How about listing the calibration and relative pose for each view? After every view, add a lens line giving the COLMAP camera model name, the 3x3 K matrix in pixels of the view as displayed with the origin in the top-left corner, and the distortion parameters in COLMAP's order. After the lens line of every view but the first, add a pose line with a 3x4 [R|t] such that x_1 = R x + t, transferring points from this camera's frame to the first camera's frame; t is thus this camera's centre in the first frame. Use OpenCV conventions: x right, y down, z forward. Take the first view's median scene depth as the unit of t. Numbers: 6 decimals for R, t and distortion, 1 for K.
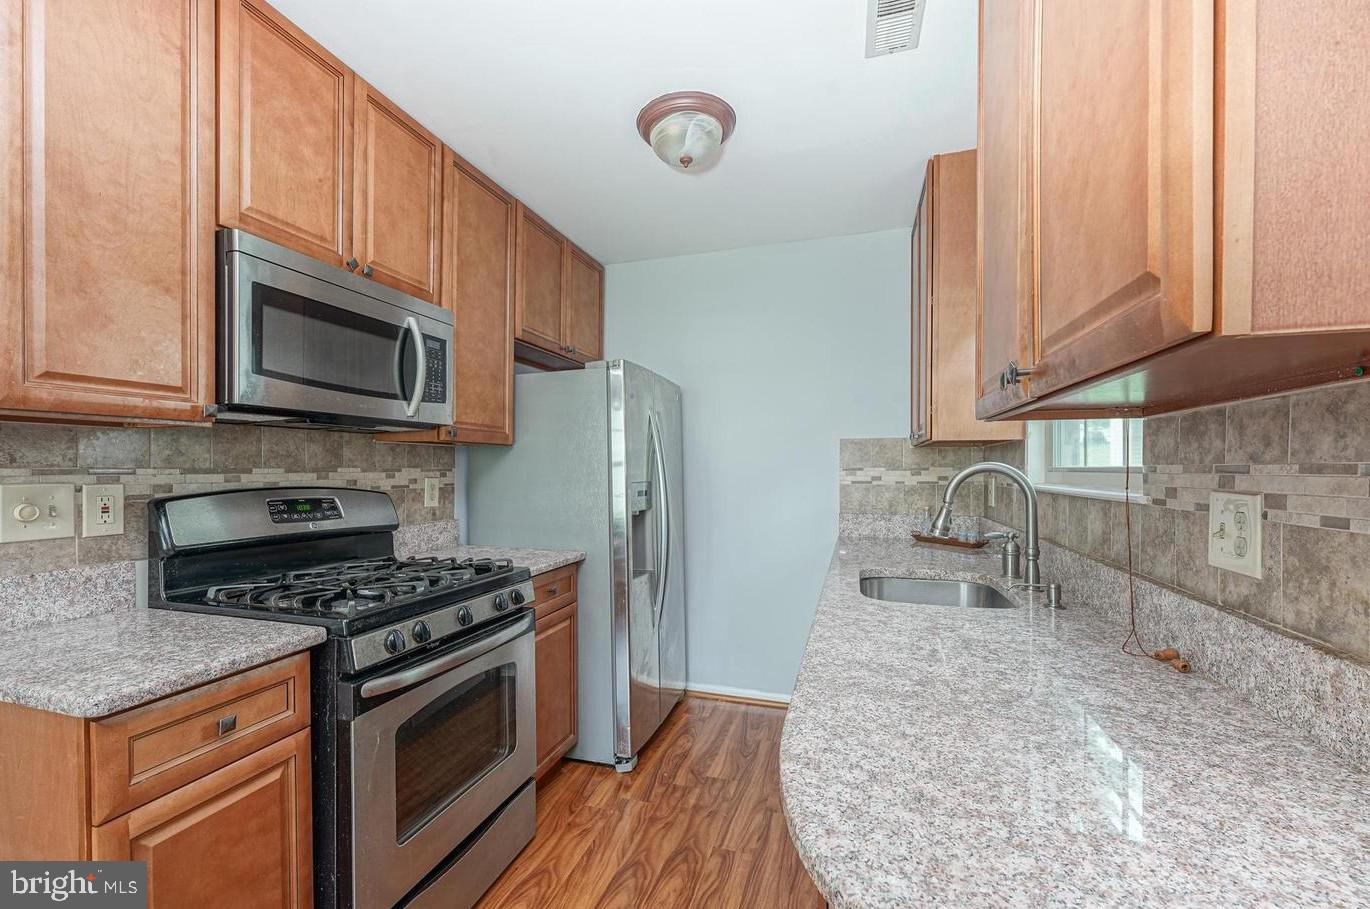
lens RADIAL K [[582.0, 0, 663.5], [0, 582.0, 474.2], [0, 0, 1]] dist [-0.000862, -0.000217]
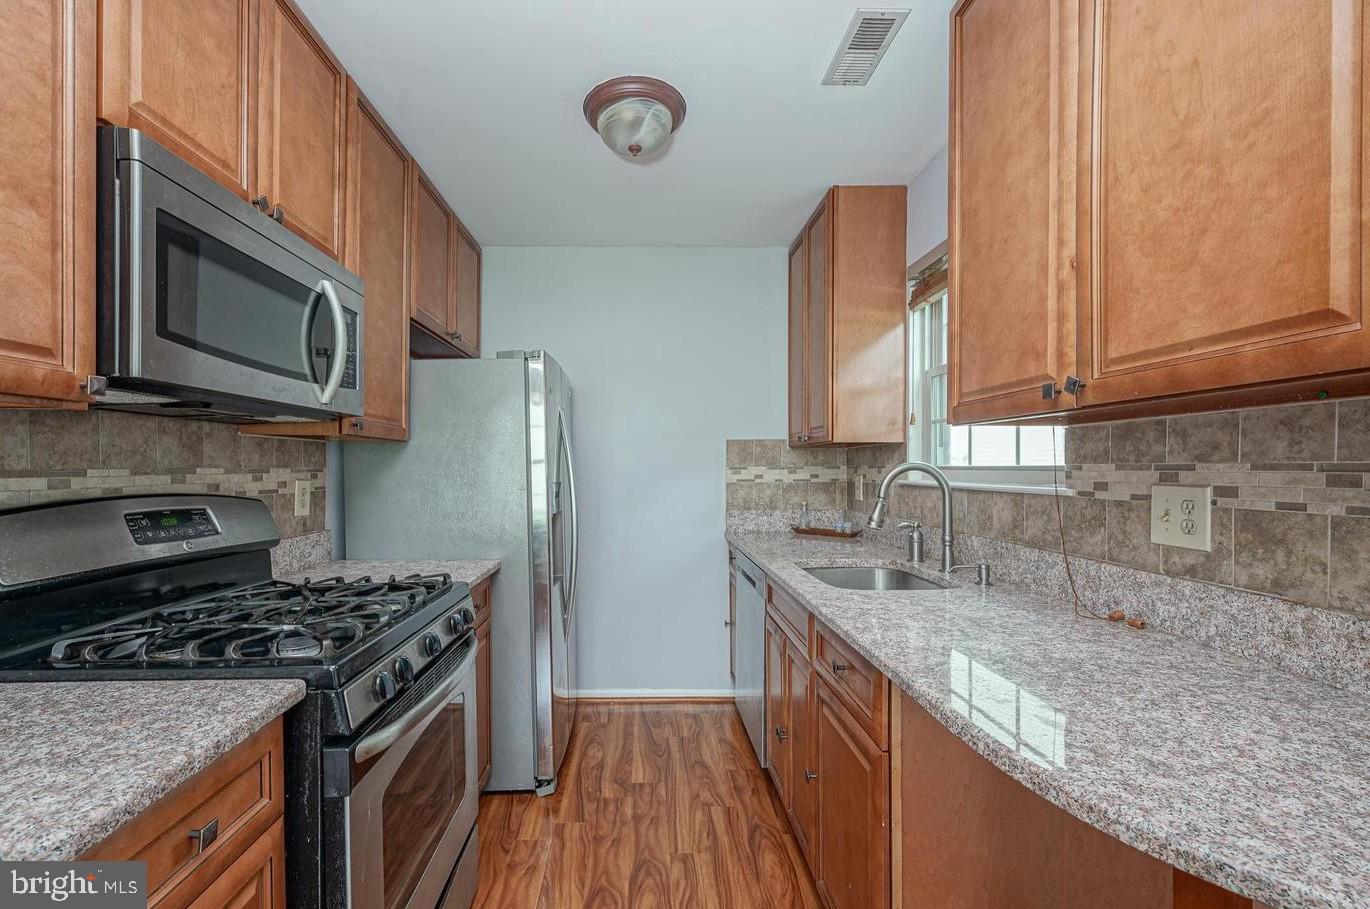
lens RADIAL K [[577.5, 0, 656.2], [0, 577.5, 472.4], [0, 0, 1]] dist [0.000298, -0.000355]
pose [[0.941327, -0.005190, 0.337455, -0.341919], [0.005838, 0.999983, -0.000906, -0.001732], [-0.337444, 0.002823, 0.941341, 0.117184]]
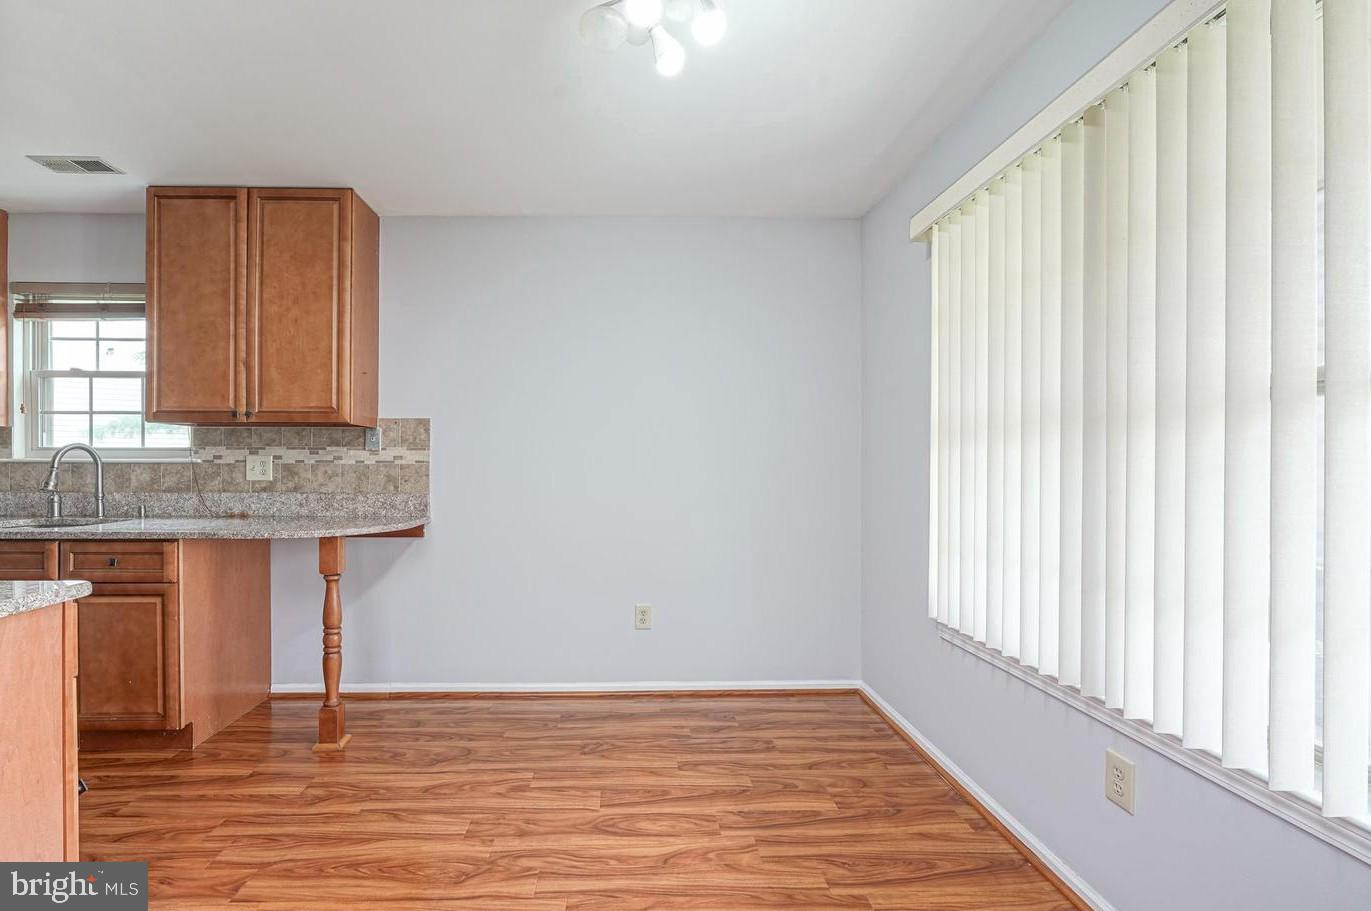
lens RADIAL K [[586.5, 0, 623.6], [0, 586.5, 468.8], [0, 0, 1]] dist [-0.001017, -0.000010]
pose [[-0.335867, -0.005919, 0.941891, -1.710981], [0.007750, 0.999929, 0.009048, 0.057070], [-0.941878, 0.010339, -0.335797, 0.124507]]
